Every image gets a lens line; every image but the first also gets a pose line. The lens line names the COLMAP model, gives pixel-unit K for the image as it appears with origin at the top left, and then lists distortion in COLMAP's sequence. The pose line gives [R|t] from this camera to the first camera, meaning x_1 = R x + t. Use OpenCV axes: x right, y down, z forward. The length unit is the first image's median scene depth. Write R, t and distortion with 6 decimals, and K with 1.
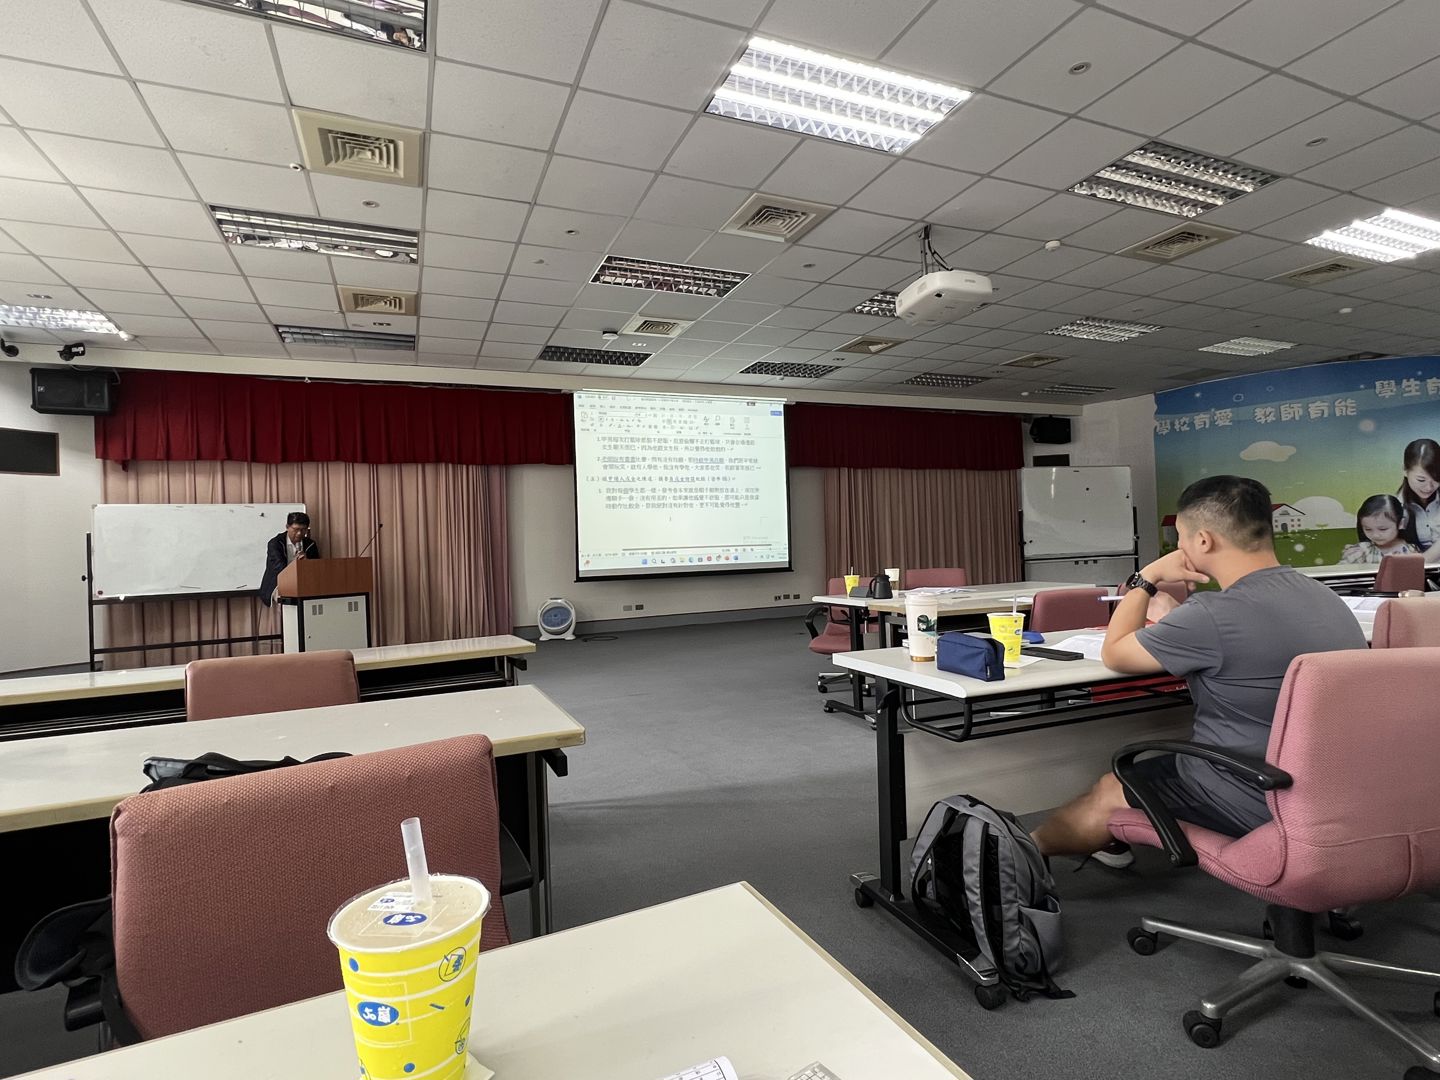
lens RADIAL K [[712.0, 0, 698.0], [0, 712.0, 537.5], [0, 0, 1]] dist [-0.005151, 0.000993]
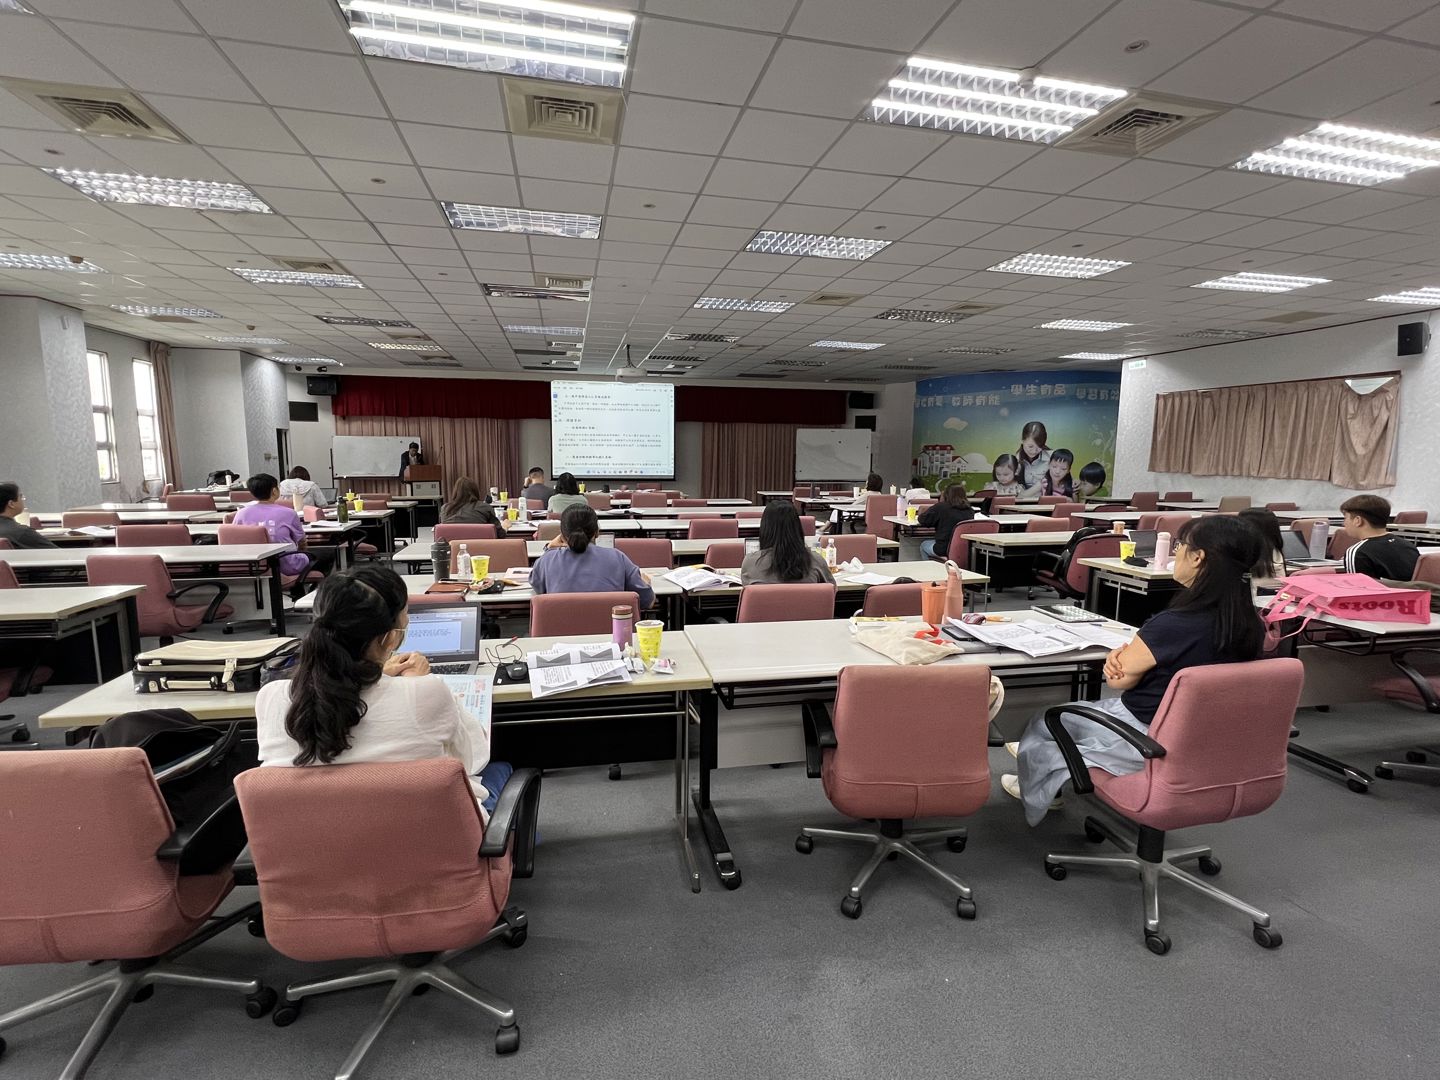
lens RADIAL K [[660.7, 0, 716.6], [0, 660.7, 533.8], [0, 0, 1]] dist [-0.004029, -0.000055]
pose [[0.982381, 0.067103, -0.174425, 0.575832], [-0.042507, 0.989082, 0.141103, -0.064978], [0.181989, -0.131203, 0.974508, -0.675601]]
